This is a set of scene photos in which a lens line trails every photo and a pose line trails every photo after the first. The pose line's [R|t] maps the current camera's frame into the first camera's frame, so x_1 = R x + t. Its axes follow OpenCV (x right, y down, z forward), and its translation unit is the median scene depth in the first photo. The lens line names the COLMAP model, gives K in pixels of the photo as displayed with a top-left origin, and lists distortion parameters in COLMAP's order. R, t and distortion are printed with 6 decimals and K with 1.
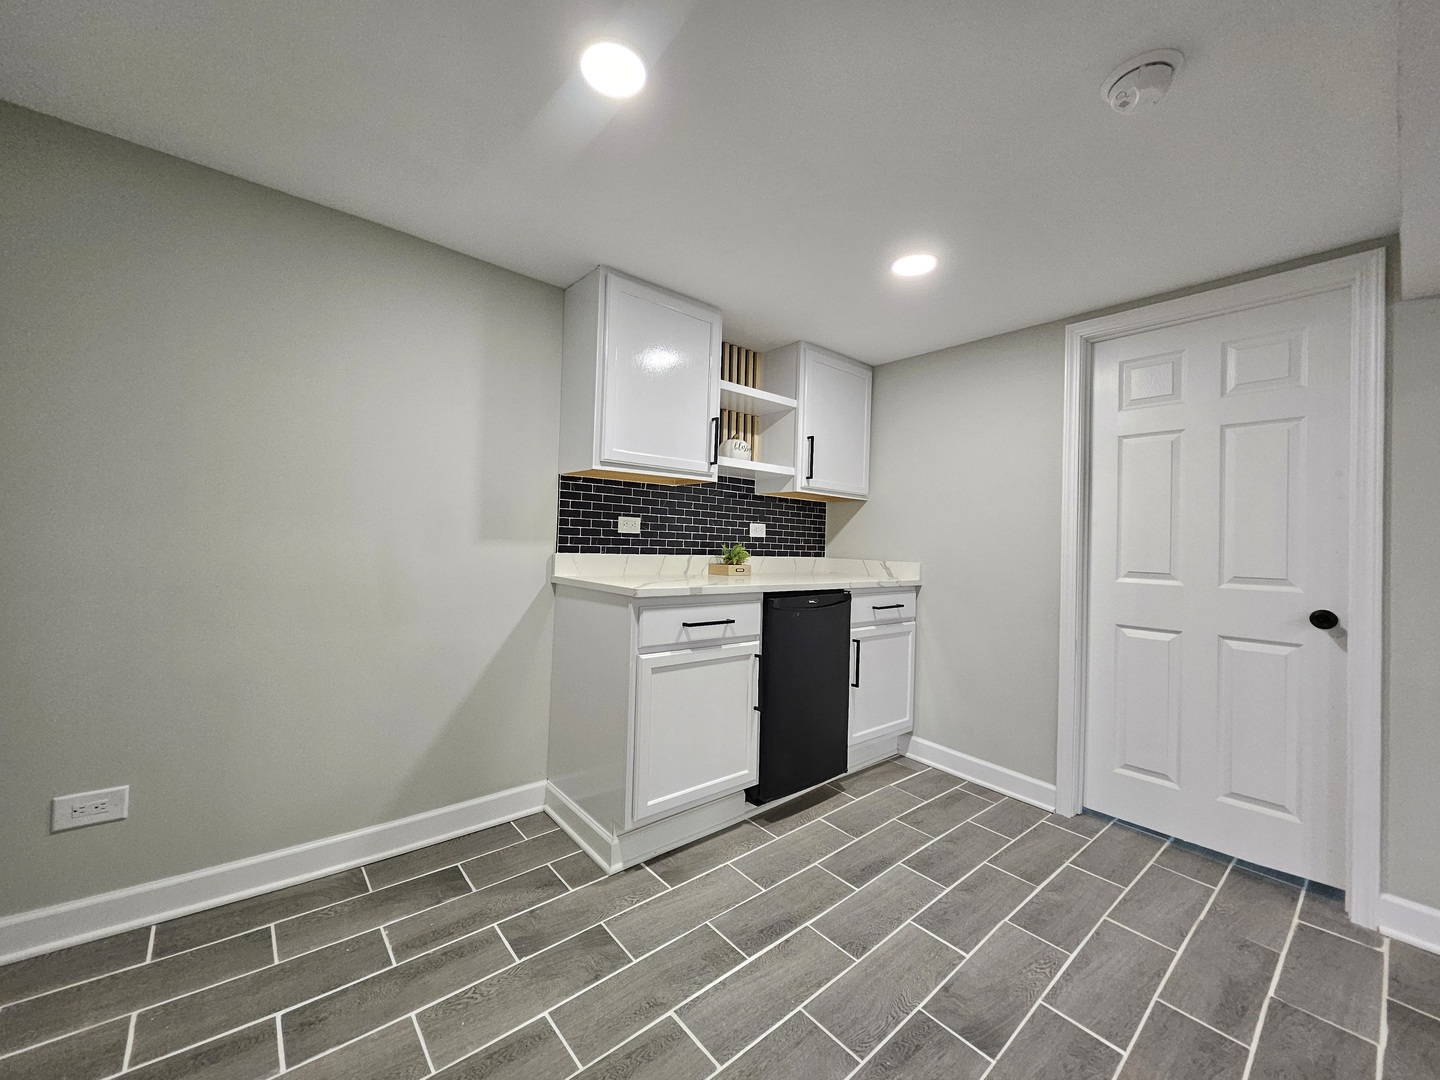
lens RADIAL K [[567.5, 0, 714.7], [0, 567.5, 532.0], [0, 0, 1]] dist [-0.000944, -0.000321]
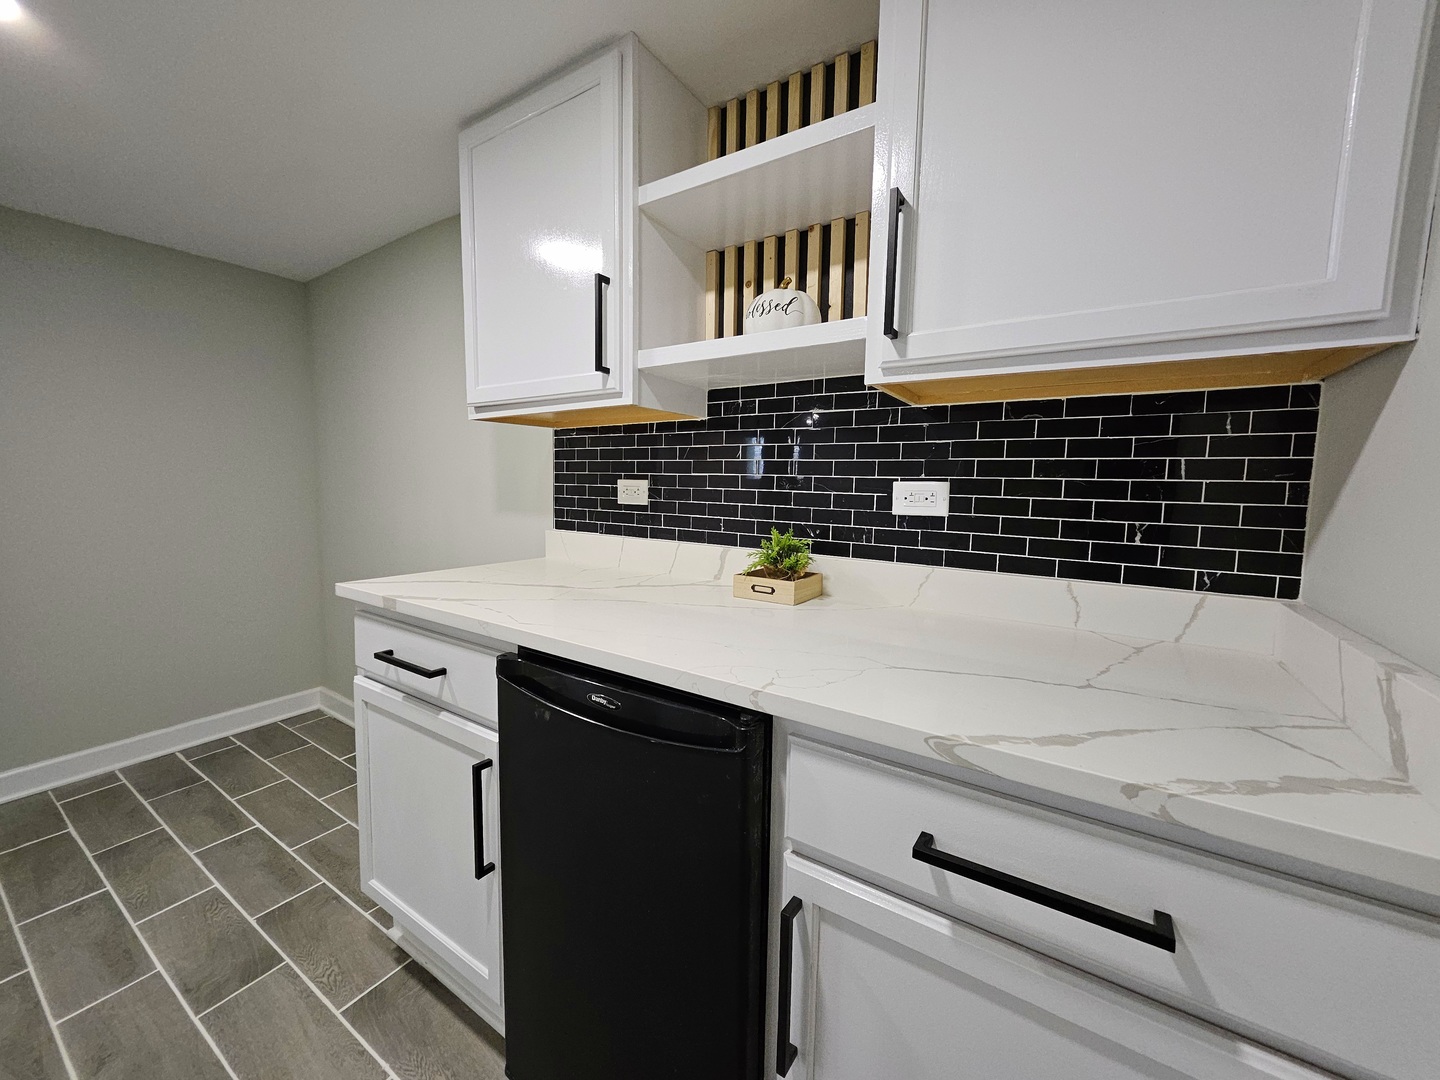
lens RADIAL K [[567.5, 0, 713.6], [0, 567.5, 531.4], [0, 0, 1]] dist [-0.000944, -0.000321]
pose [[0.276596, 0.053779, -0.959480, 0.488121], [0.004447, 0.998351, 0.057240, -0.004004], [0.960976, -0.020099, 0.275901, 0.889370]]
